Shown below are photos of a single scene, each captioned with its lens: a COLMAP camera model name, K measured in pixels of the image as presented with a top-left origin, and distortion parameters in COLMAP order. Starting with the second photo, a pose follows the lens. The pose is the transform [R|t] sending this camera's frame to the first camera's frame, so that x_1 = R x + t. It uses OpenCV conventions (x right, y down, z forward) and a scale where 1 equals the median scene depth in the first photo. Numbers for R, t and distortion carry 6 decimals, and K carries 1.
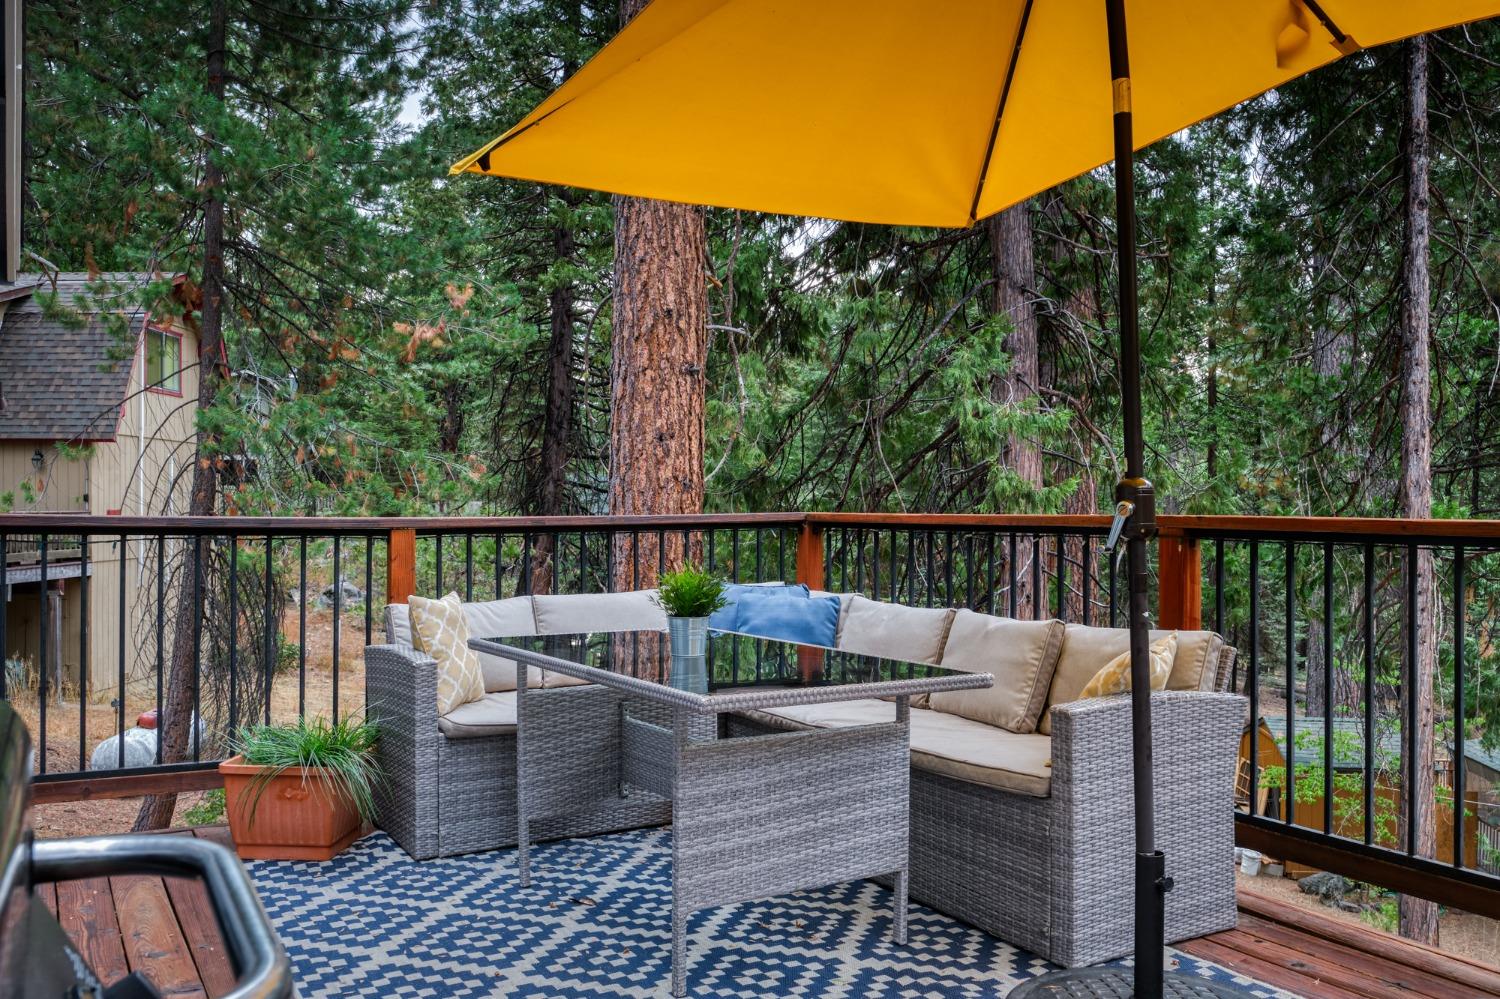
lens RADIAL K [[1238.8, 0, 750.8], [0, 1238.8, 502.4], [0, 0, 1]] dist [-0.014119, -0.006648]
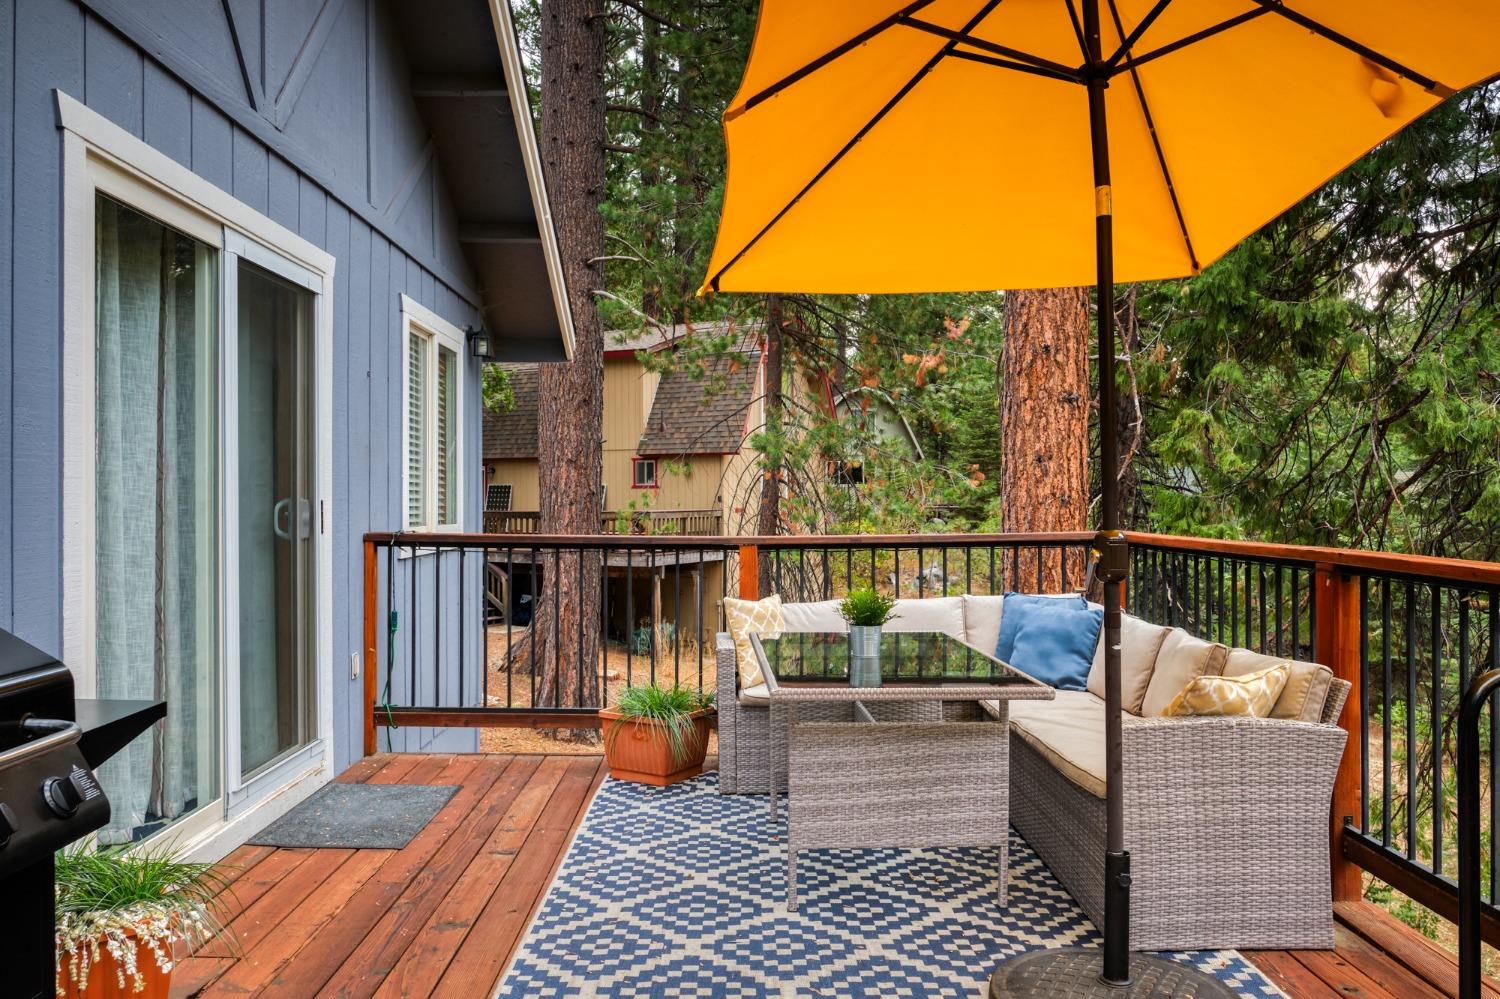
lens RADIAL K [[1134.0, 0, 748.6], [0, 1134.0, 499.3], [0, 0, 1]] dist [0.005103, -0.002443]
pose [[0.873686, -0.003989, -0.486474, 0.415532], [0.005963, 0.999979, 0.002510, -0.041497], [0.486454, -0.005094, 0.873691, -0.078934]]
